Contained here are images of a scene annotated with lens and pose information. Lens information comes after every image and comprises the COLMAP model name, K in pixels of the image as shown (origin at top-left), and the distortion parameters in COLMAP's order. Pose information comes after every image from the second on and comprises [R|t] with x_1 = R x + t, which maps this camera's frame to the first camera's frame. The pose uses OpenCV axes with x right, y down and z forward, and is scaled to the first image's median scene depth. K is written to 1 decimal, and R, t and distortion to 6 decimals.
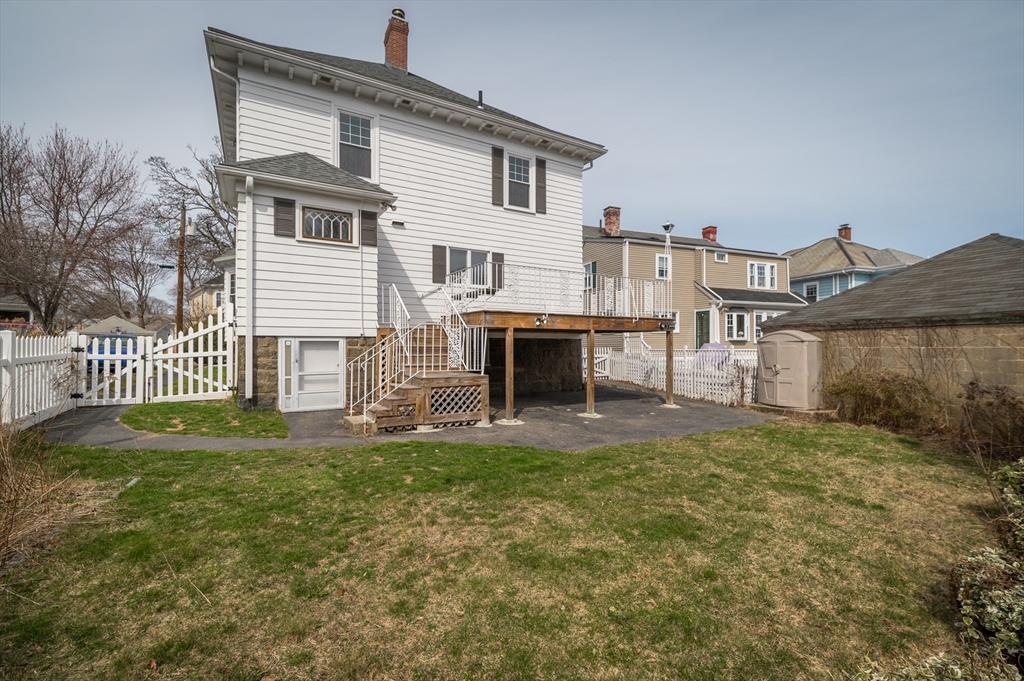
lens RADIAL K [[440.3, 0, 513.5], [0, 440.3, 345.9], [0, 0, 1]] dist [0.007940, 0.000108]
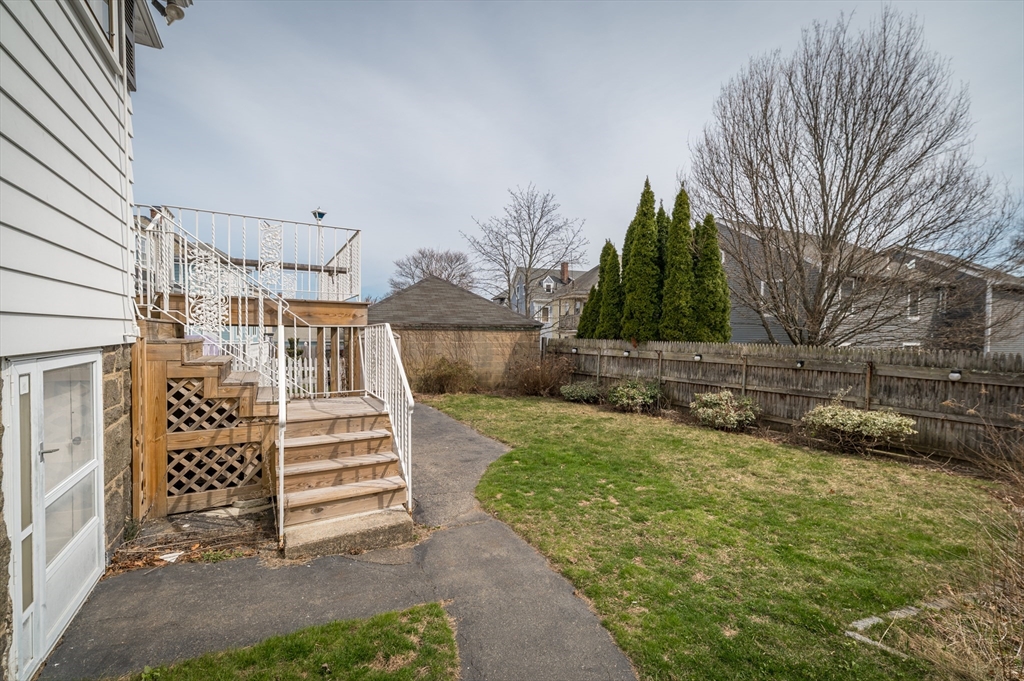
lens RADIAL K [[440.3, 0, 513.5], [0, 440.3, 345.9], [0, 0, 1]] dist [0.007940, 0.000108]
pose [[0.026237, -0.030321, 0.999196, -0.689181], [-0.010933, 0.999471, 0.030616, -0.033967], [-0.999596, -0.011728, 0.025892, 0.694184]]
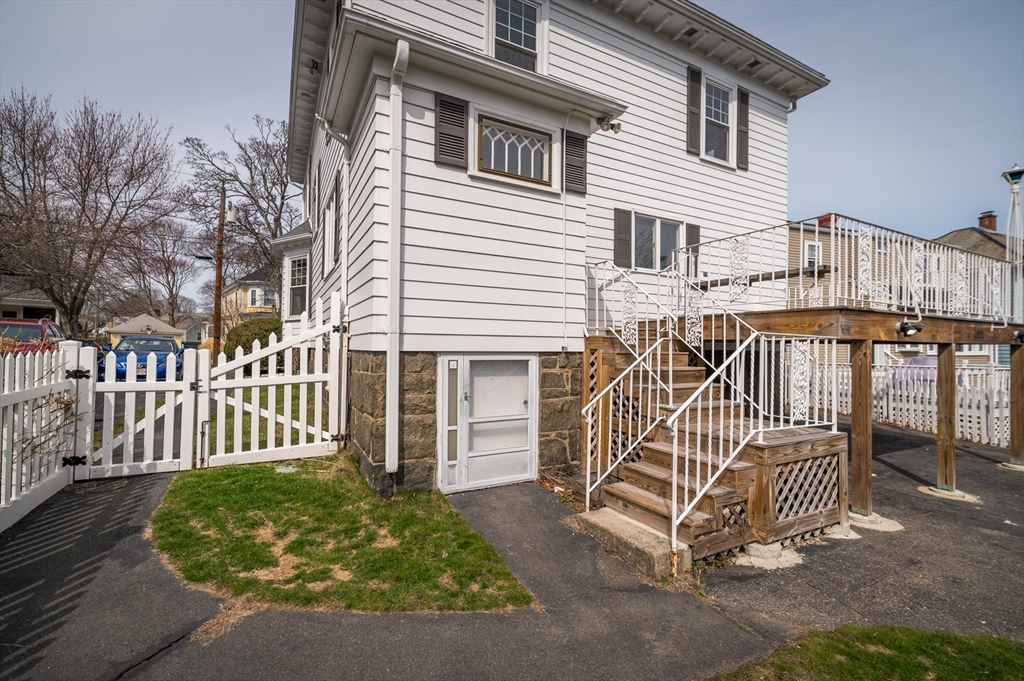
lens RADIAL K [[440.3, 0, 513.5], [0, 440.3, 345.9], [0, 0, 1]] dist [0.007940, 0.000108]
pose [[0.999192, 0.011179, -0.038609, -0.390391], [-0.011307, 0.999931, -0.003096, -0.026576], [0.038571, 0.003530, 0.999250, 0.433591]]
